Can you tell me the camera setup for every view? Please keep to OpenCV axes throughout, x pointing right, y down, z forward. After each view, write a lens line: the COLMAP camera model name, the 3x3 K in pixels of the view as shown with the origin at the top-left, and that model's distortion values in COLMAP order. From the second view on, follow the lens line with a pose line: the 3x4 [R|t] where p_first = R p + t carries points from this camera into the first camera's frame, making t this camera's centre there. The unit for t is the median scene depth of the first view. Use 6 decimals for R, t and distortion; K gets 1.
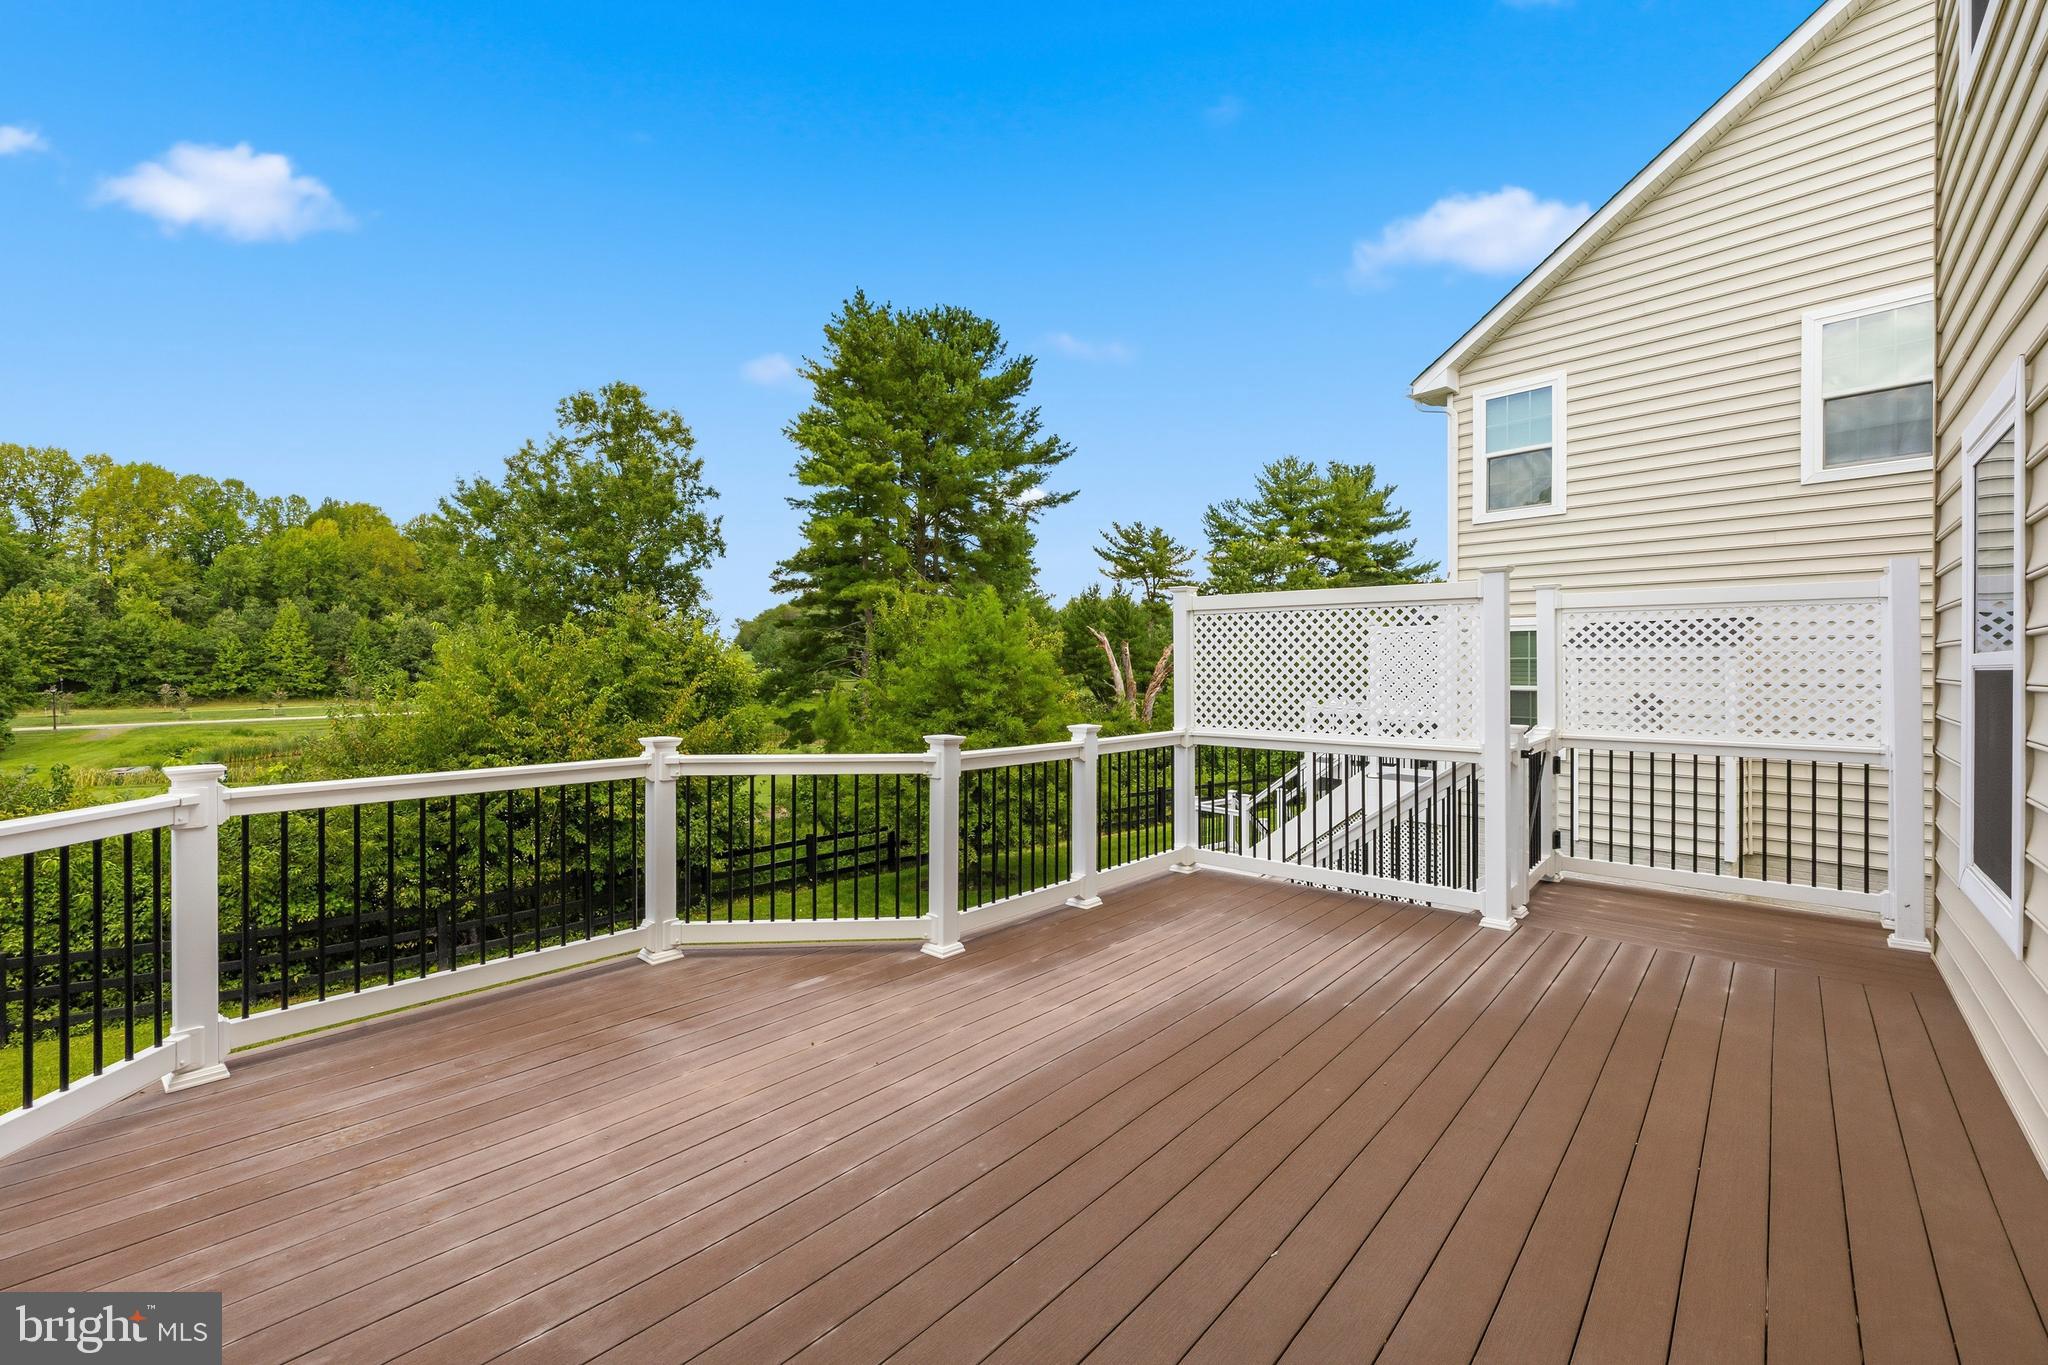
lens RADIAL K [[868.2, 0, 1021.6], [0, 868.2, 665.1], [0, 0, 1]] dist [0.000153, 0.001440]
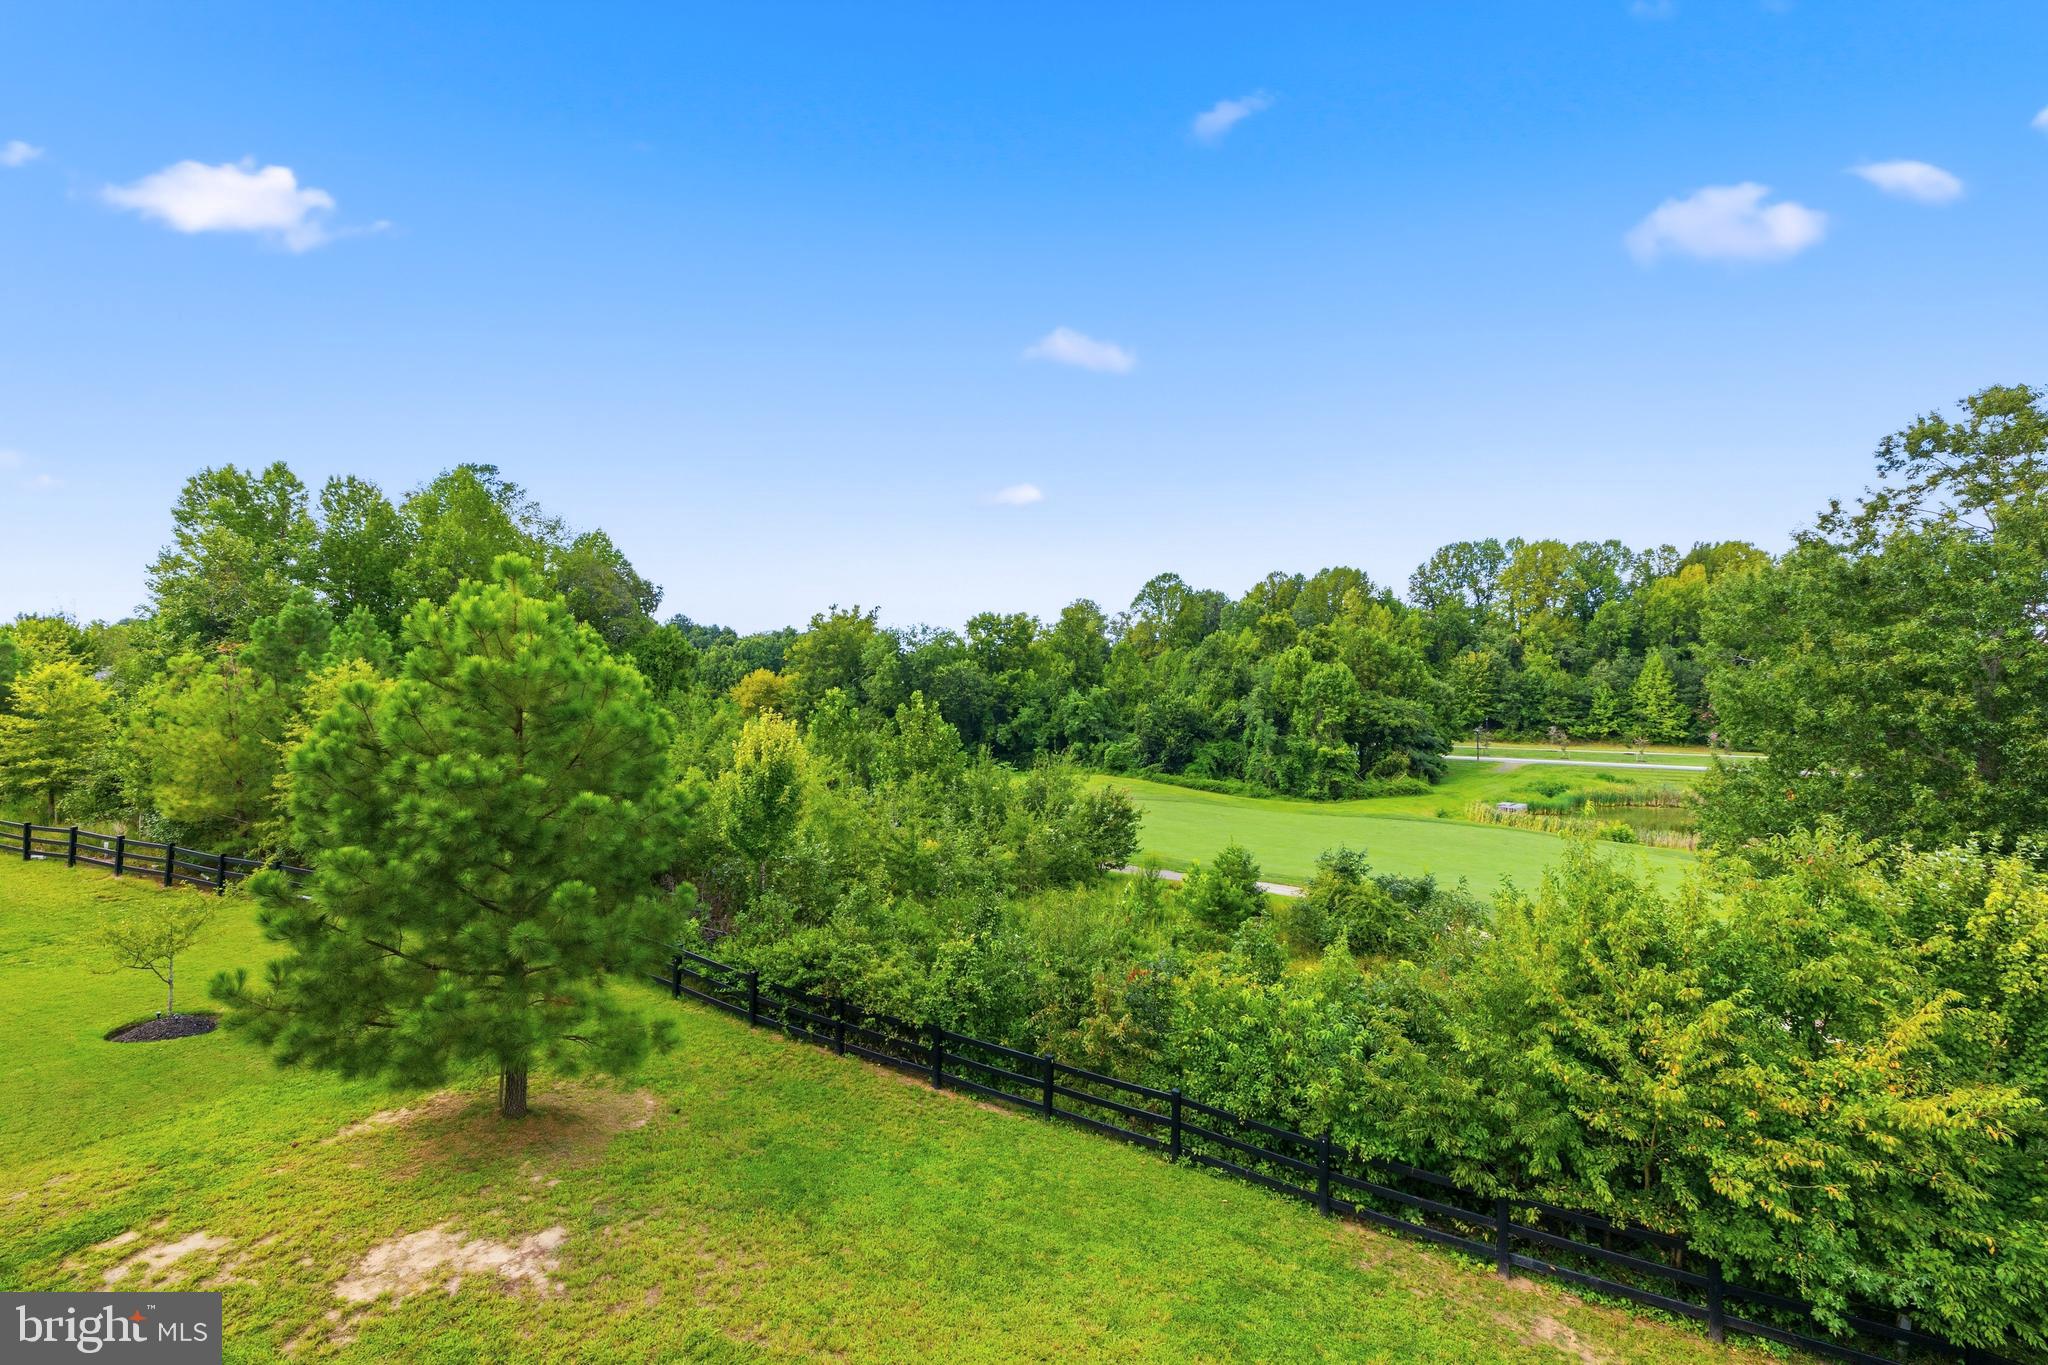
lens RADIAL K [[868.2, 0, 1012.0], [0, 868.2, 677.7], [0, 0, 1]] dist [0.000153, 0.001440]
pose [[0.217457, -0.006971, -0.976045, 0.015590], [-0.018048, 0.999775, -0.011162, -0.053791], [0.975903, 0.020043, 0.217282, 0.083731]]
